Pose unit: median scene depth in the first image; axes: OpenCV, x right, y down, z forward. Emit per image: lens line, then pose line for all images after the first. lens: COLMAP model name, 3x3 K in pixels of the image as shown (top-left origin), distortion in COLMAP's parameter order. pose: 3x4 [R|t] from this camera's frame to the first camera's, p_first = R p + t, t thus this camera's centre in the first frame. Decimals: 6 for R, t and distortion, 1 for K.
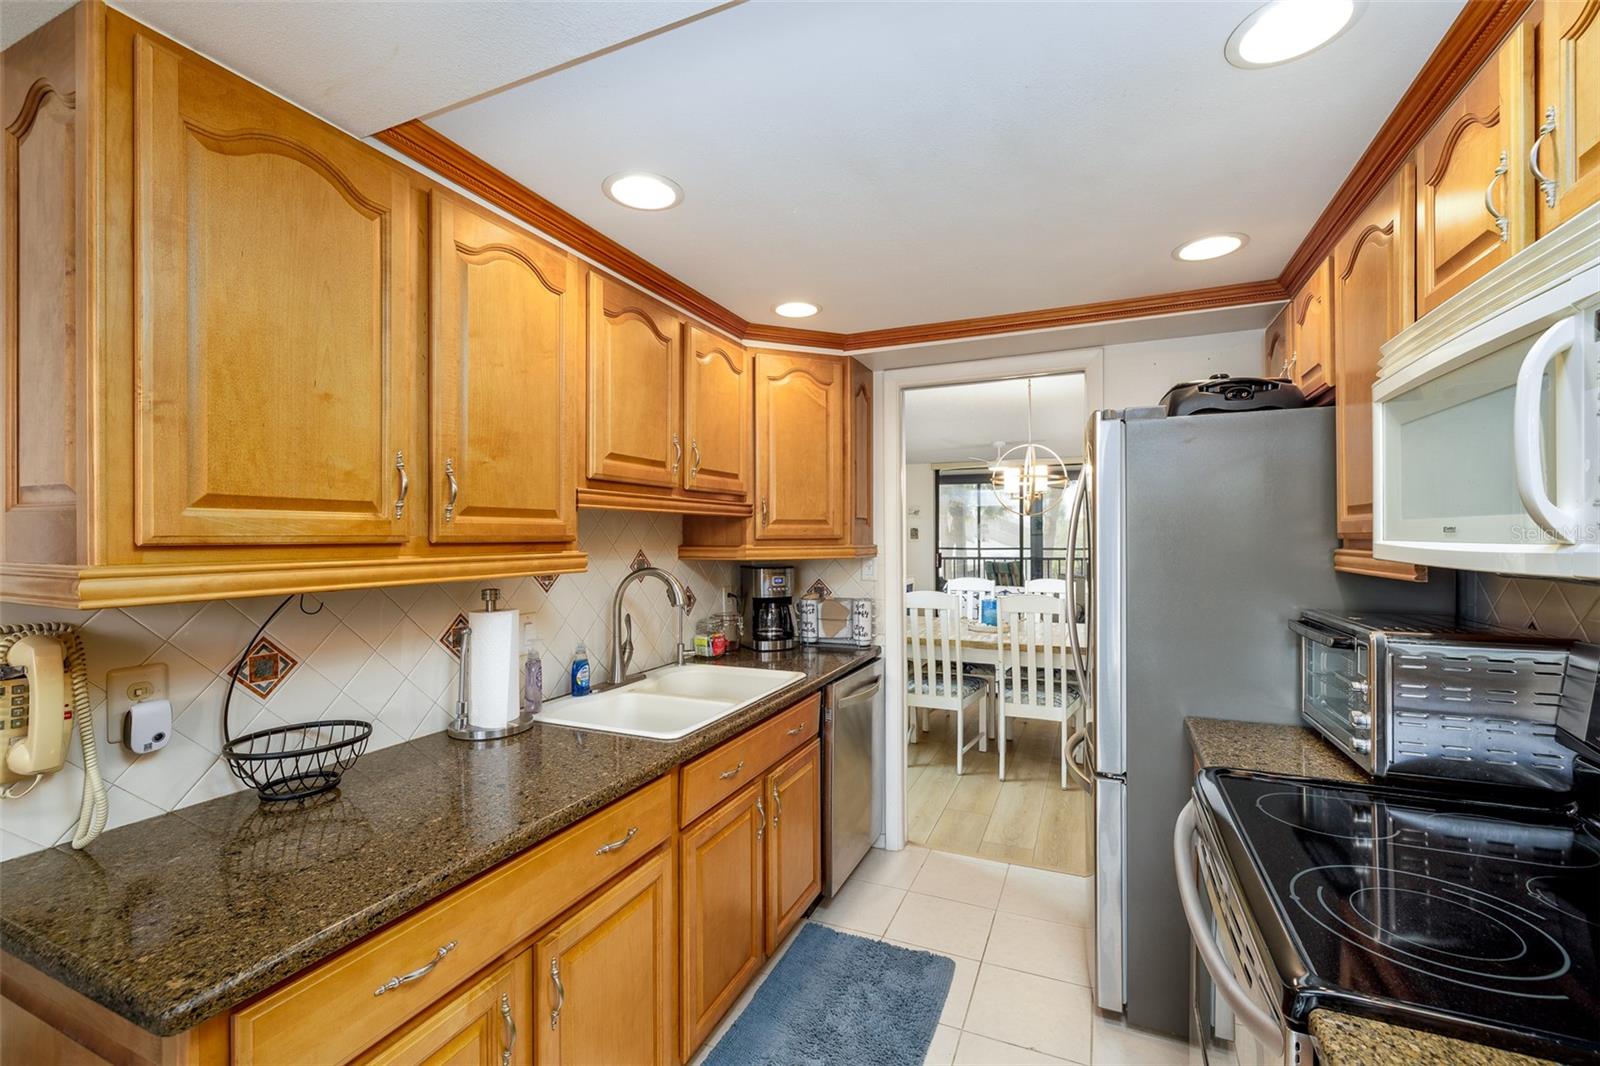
lens RADIAL K [[671.3, 0, 801.9], [0, 671.3, 536.7], [0, 0, 1]] dist [0.000139, 0.000170]
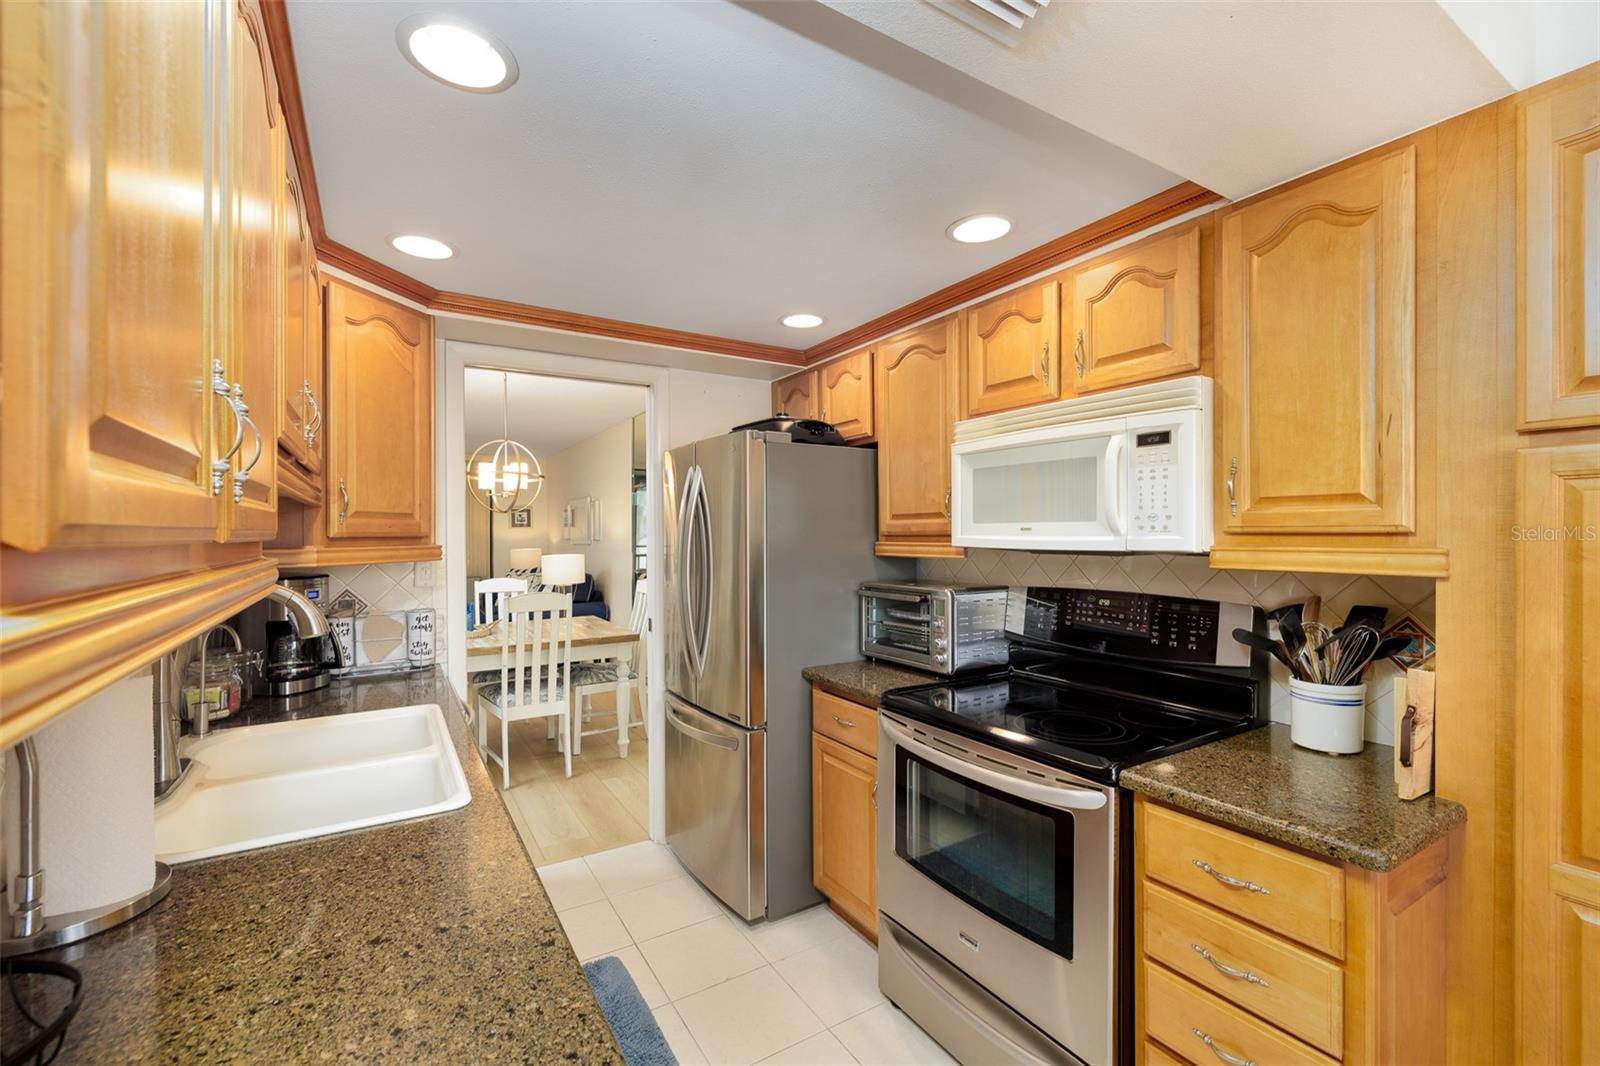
lens RADIAL K [[672.7, 0, 795.8], [0, 672.7, 533.1], [0, 0, 1]] dist [0.000873, 0.000182]
pose [[0.570582, 0.000185, 0.821240, -0.372758], [0.001893, 0.999997, -0.001541, 0.000663], [-0.821238, 0.002433, 0.570580, 0.170024]]
